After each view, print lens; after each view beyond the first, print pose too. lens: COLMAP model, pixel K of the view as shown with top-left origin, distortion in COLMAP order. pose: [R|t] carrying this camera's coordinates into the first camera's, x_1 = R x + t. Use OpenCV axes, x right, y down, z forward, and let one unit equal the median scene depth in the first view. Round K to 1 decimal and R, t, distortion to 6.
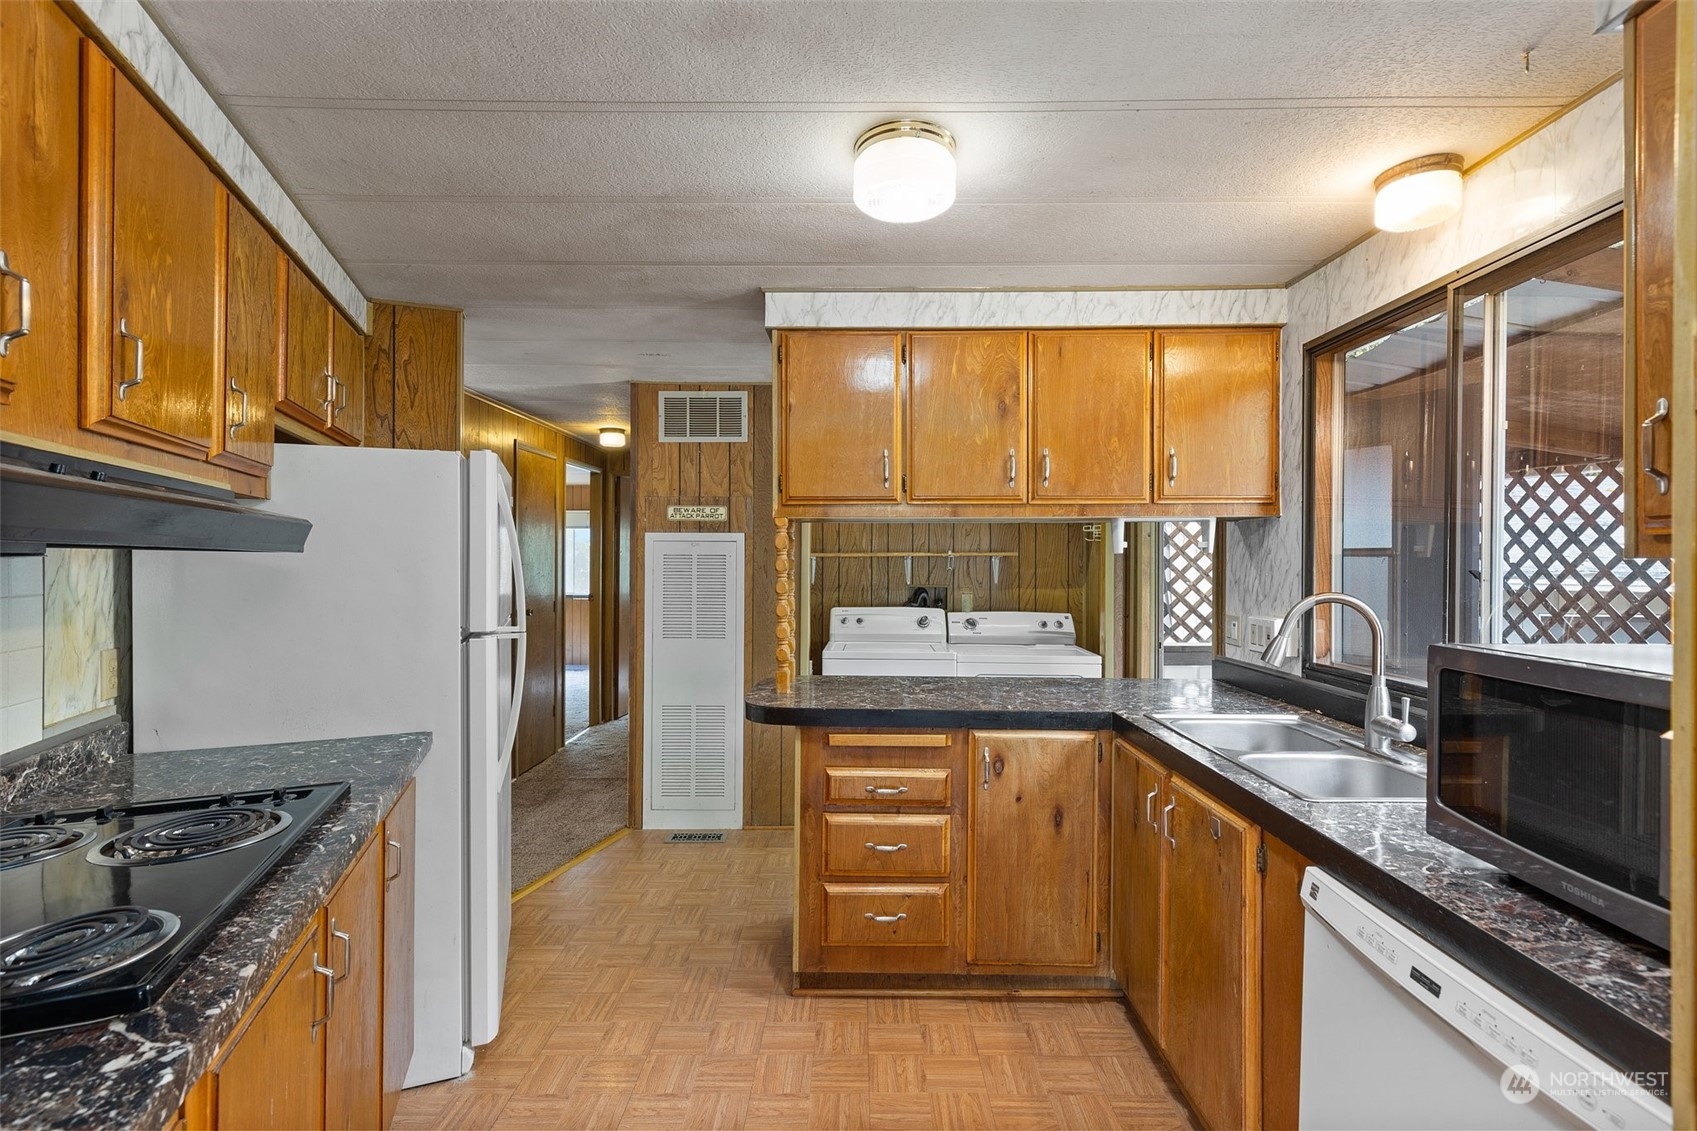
lens RADIAL K [[753.5, 0, 849.8], [0, 753.5, 563.8], [0, 0, 1]] dist [-0.000738, 0.000670]
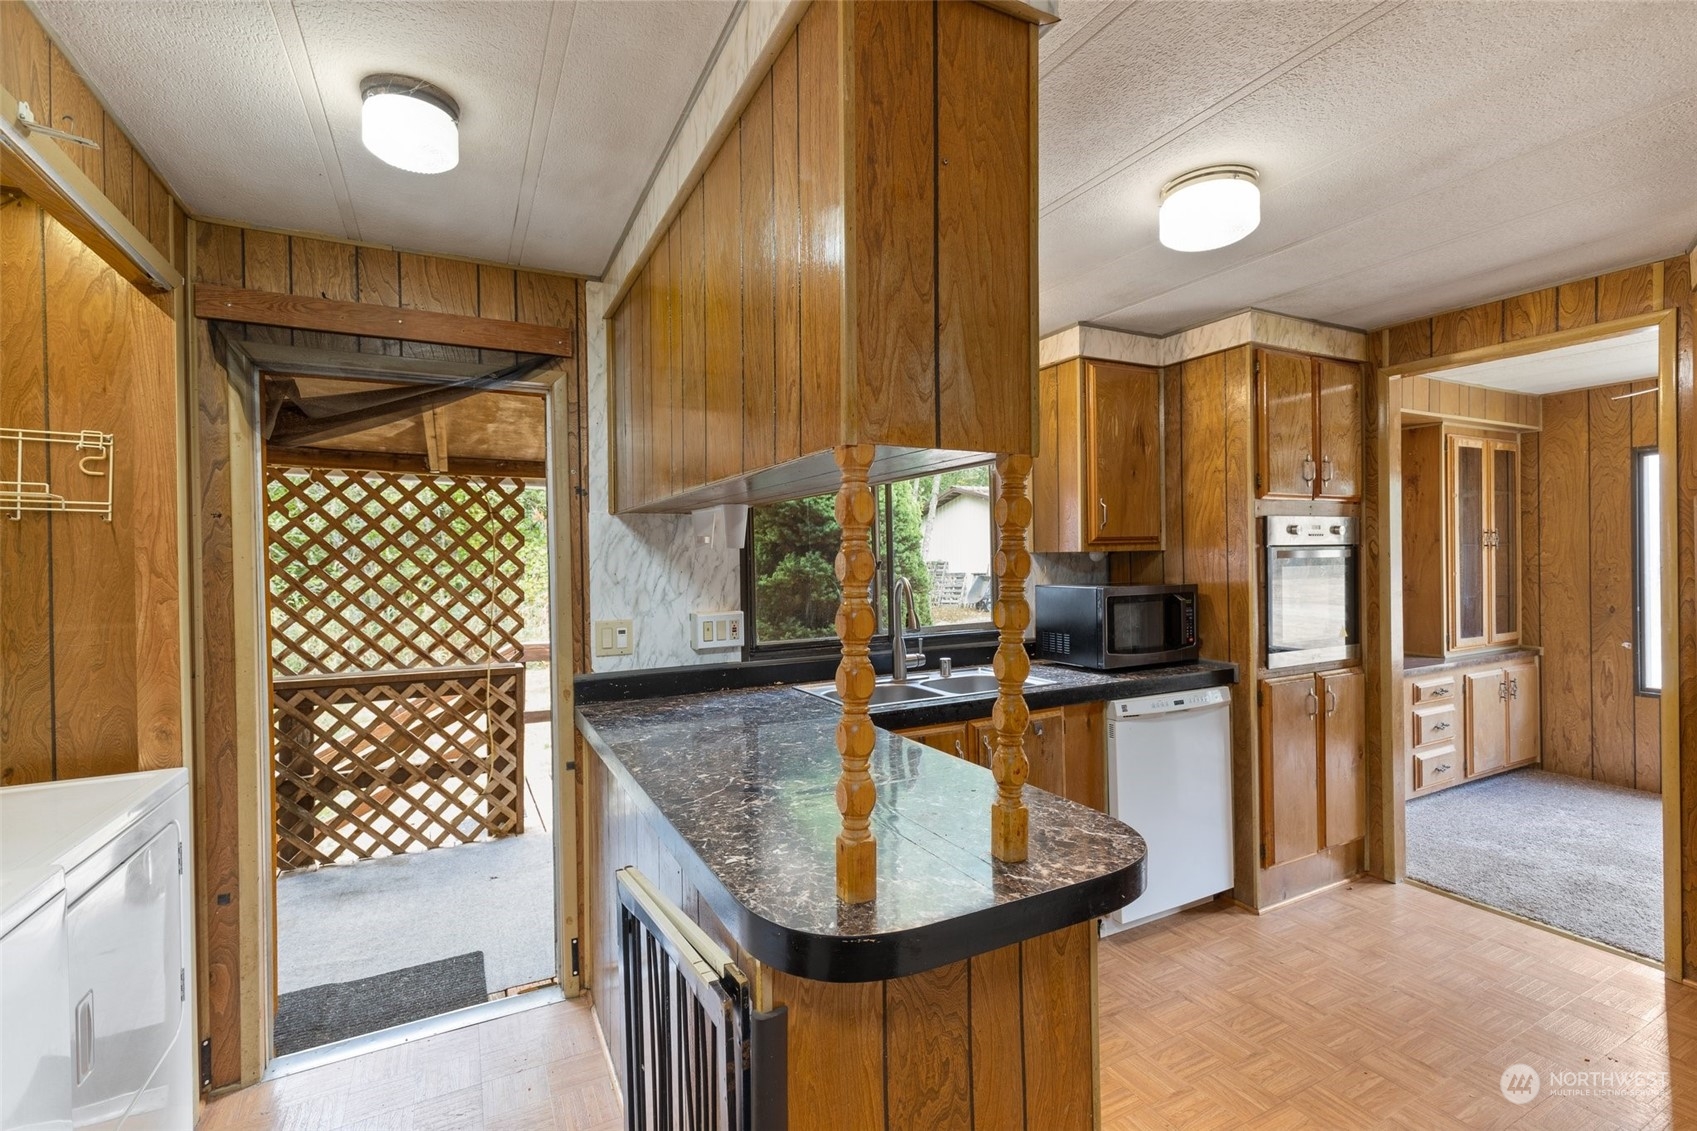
lens RADIAL K [[753.5, 0, 852.0], [0, 753.5, 557.1], [0, 0, 1]] dist [-0.000738, 0.000670]
pose [[-0.469768, 0.003355, 0.882783, -0.403400], [0.014656, 0.999885, 0.003999, -0.004983], [-0.882668, 0.014817, -0.469763, 1.199885]]
